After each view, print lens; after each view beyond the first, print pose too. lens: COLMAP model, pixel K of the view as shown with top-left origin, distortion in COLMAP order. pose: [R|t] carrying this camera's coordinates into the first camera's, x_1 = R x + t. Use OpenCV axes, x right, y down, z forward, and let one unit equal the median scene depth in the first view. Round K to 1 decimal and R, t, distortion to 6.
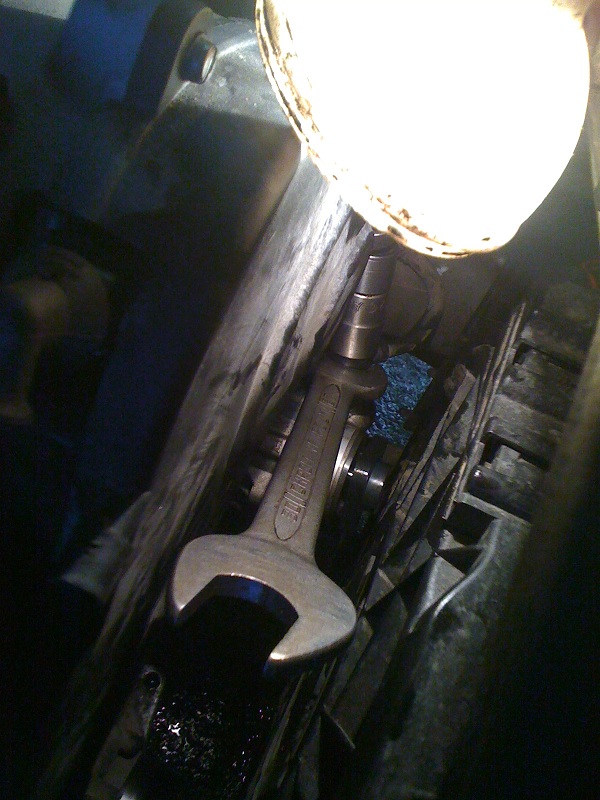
lens RADIAL K [[877.7, 0, 300.0], [0, 877.7, 400.0], [0, 0, 1]] dist [0.215302, -0.672574]
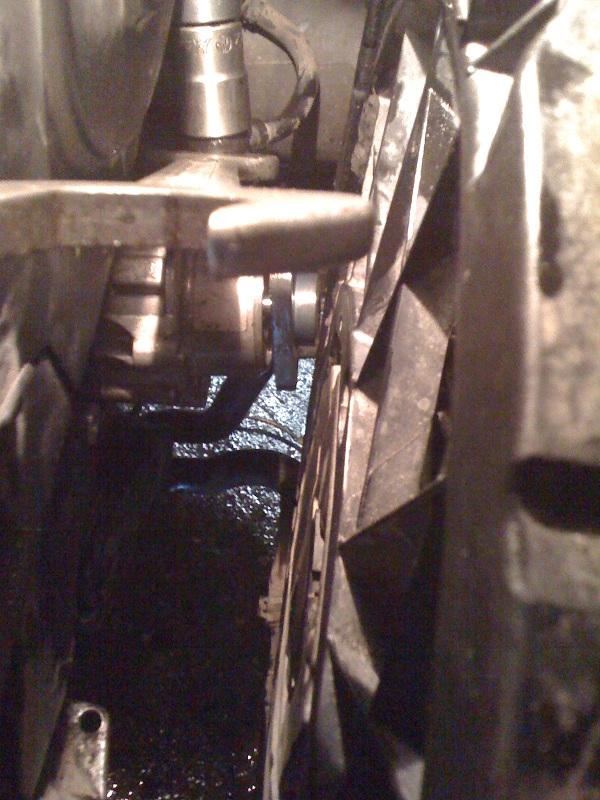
lens RADIAL K [[877.7, 0, 300.0], [0, 877.7, 400.0], [0, 0, 1]] dist [0.215302, -0.672574]
pose [[0.946064, -0.292026, 0.140301, -0.041318], [0.303126, 0.950721, -0.065156, 0.222577], [-0.114360, 0.104171, 0.987963, 0.325164]]
